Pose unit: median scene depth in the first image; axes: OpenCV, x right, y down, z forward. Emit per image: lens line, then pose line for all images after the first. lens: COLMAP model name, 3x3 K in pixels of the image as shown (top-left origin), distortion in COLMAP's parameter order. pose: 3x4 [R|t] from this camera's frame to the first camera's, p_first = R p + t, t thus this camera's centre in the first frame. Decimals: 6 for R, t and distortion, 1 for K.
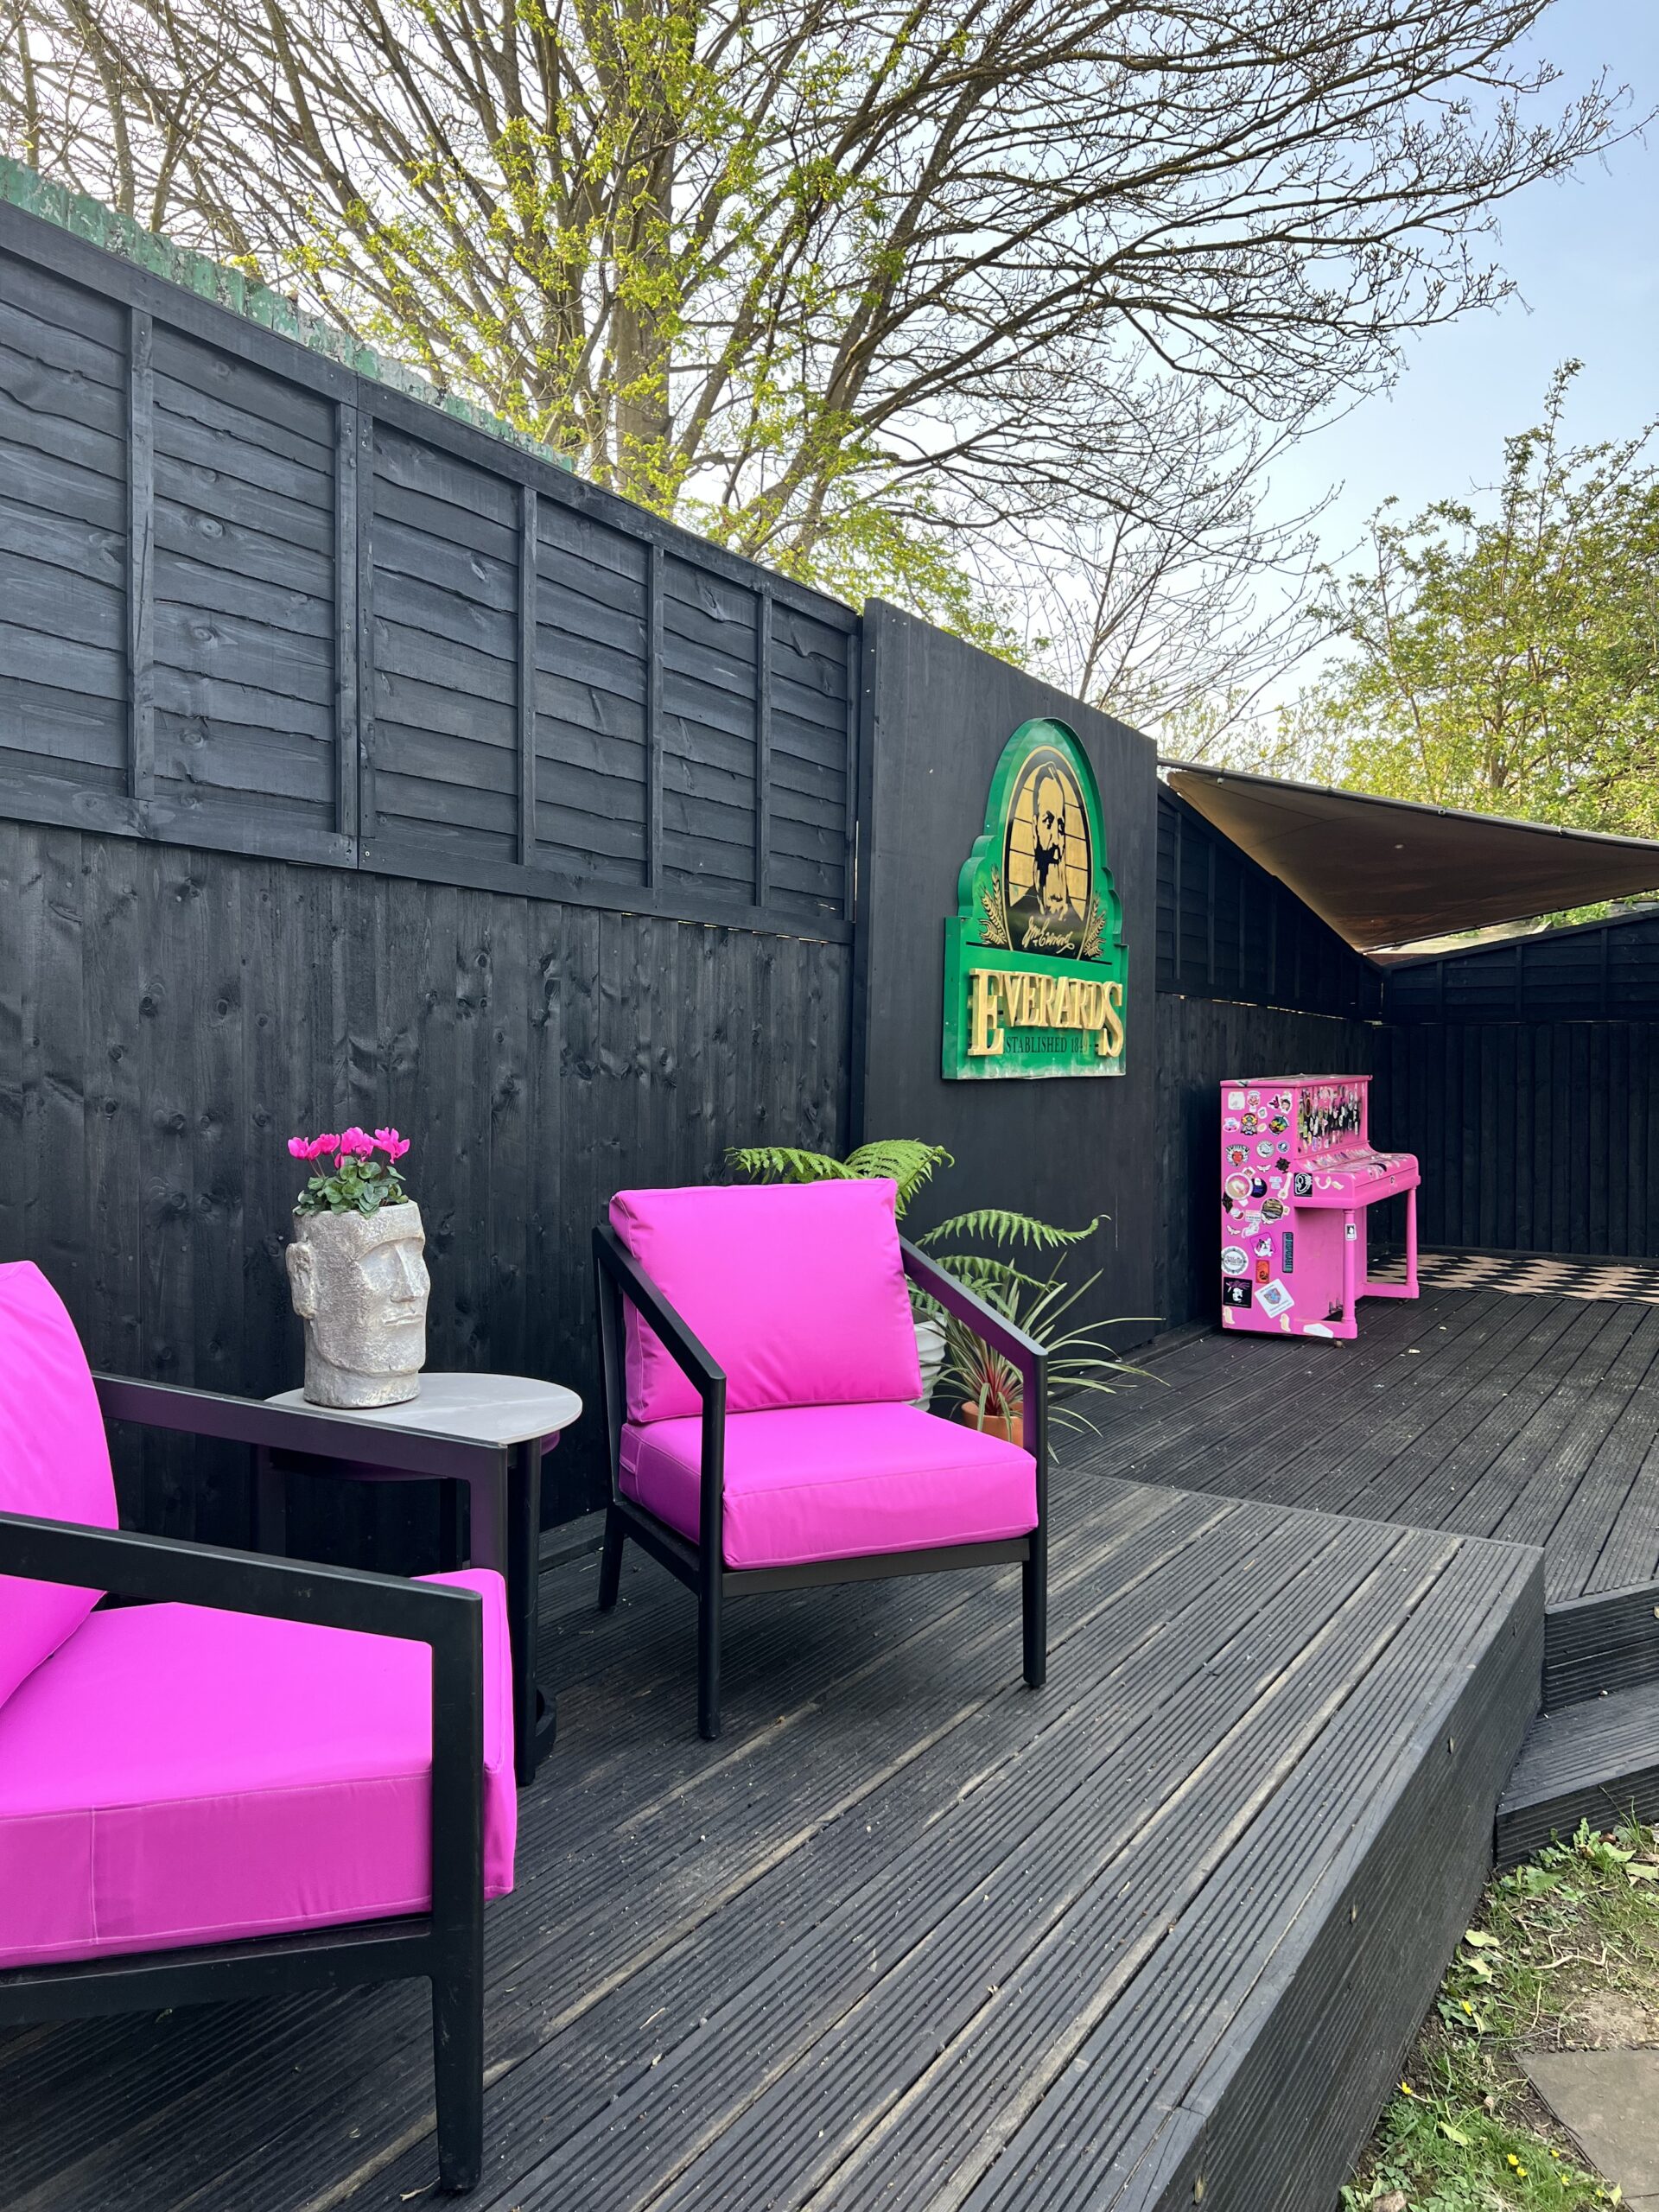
lens RADIAL K [[1649.6, 0, 811.9], [0, 1649.6, 1095.4], [0, 0, 1]] dist [0.111881, -0.211945]
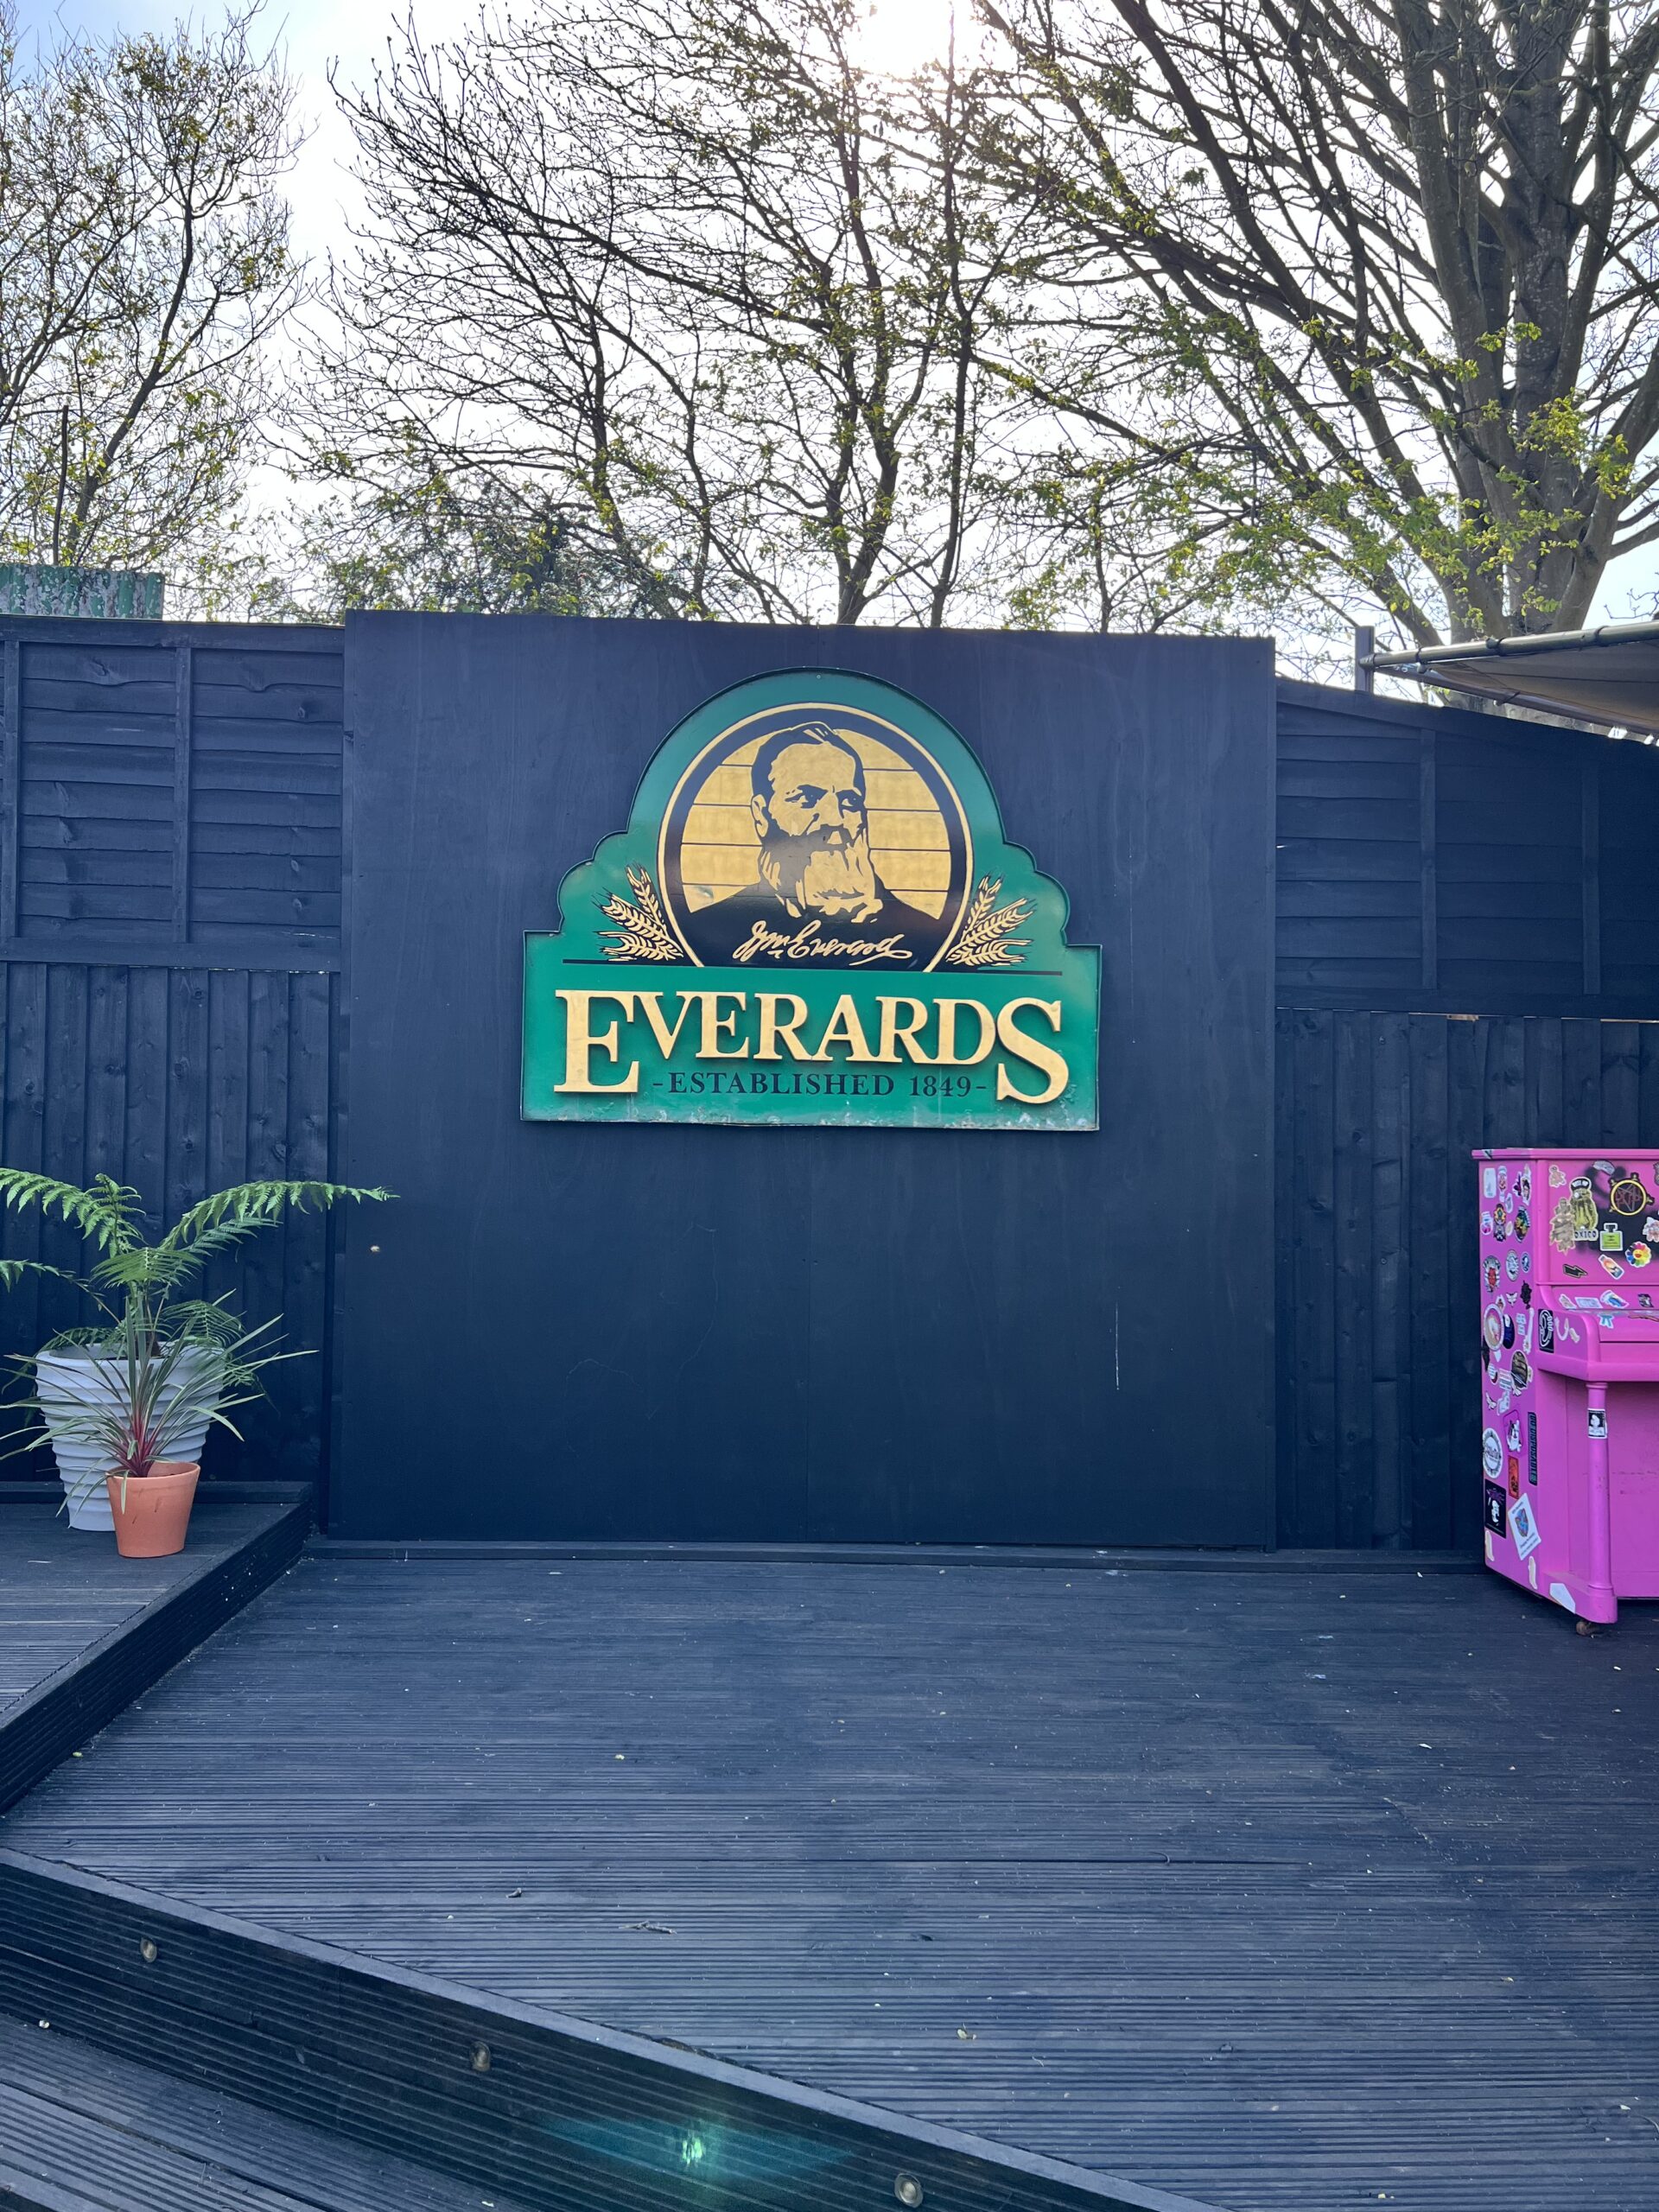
lens RADIAL K [[1649.6, 0, 811.9], [0, 1649.6, 1095.4], [0, 0, 1]] dist [0.111881, -0.211945]
pose [[0.536787, -0.026872, -0.843290, 0.727958], [-0.036424, 0.997823, -0.054982, 0.015846], [0.842931, 0.060230, 0.534640, 0.540528]]
